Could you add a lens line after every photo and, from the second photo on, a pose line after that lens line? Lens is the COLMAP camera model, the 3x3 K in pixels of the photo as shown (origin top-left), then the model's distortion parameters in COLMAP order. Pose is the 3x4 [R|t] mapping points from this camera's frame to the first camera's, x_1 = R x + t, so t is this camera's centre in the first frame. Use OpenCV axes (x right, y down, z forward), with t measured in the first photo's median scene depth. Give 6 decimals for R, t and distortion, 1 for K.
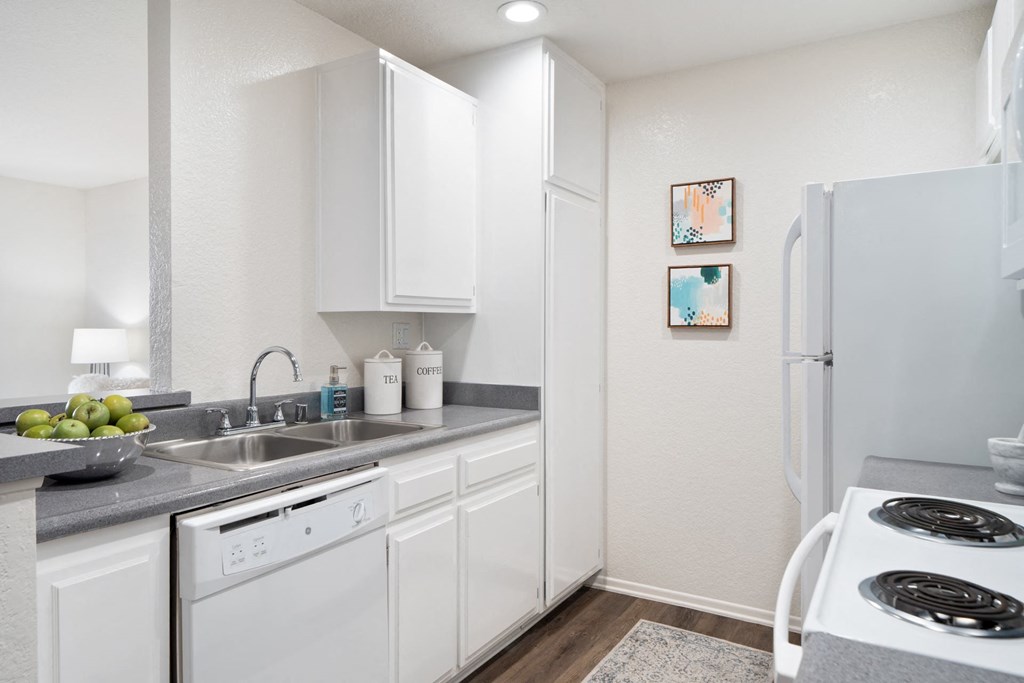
lens RADIAL K [[641.5, 0, 517.0], [0, 641.5, 337.8], [0, 0, 1]] dist [-0.003532, -0.000053]
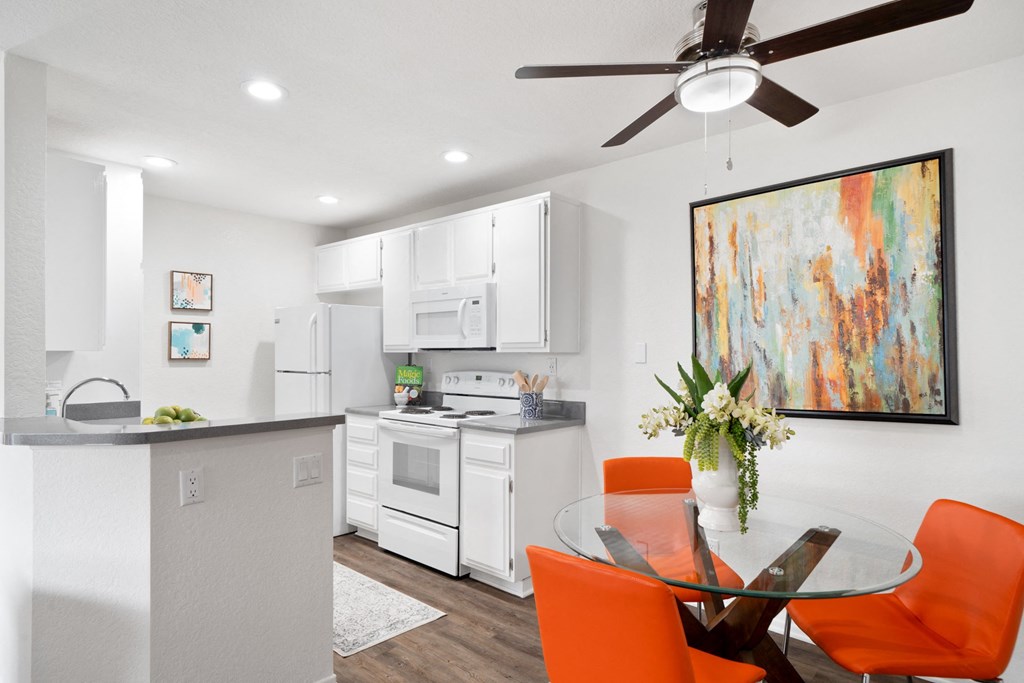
lens RADIAL K [[558.2, 0, 515.5], [0, 558.2, 355.5], [0, 0, 1]] dist [-0.021394, 0.001739]
pose [[0.193662, -0.005426, 0.981053, -0.969895], [0.011830, 0.999925, 0.003195, -0.021628], [-0.980997, 0.010987, 0.193712, -0.107281]]
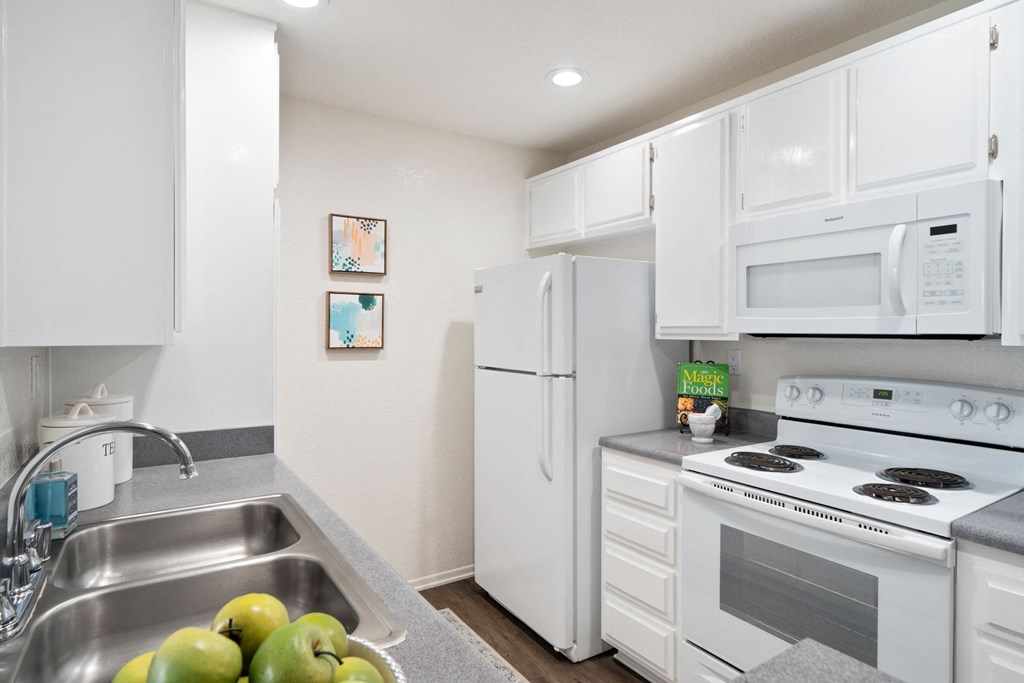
lens RADIAL K [[558.2, 0, 514.7], [0, 558.2, 336.9], [0, 0, 1]] dist [-0.021394, 0.001739]
pose [[0.449778, -0.011621, 0.893065, -0.448037], [0.011150, 0.999910, 0.007395, -0.041465], [-0.893071, 0.006631, 0.449867, 0.331074]]
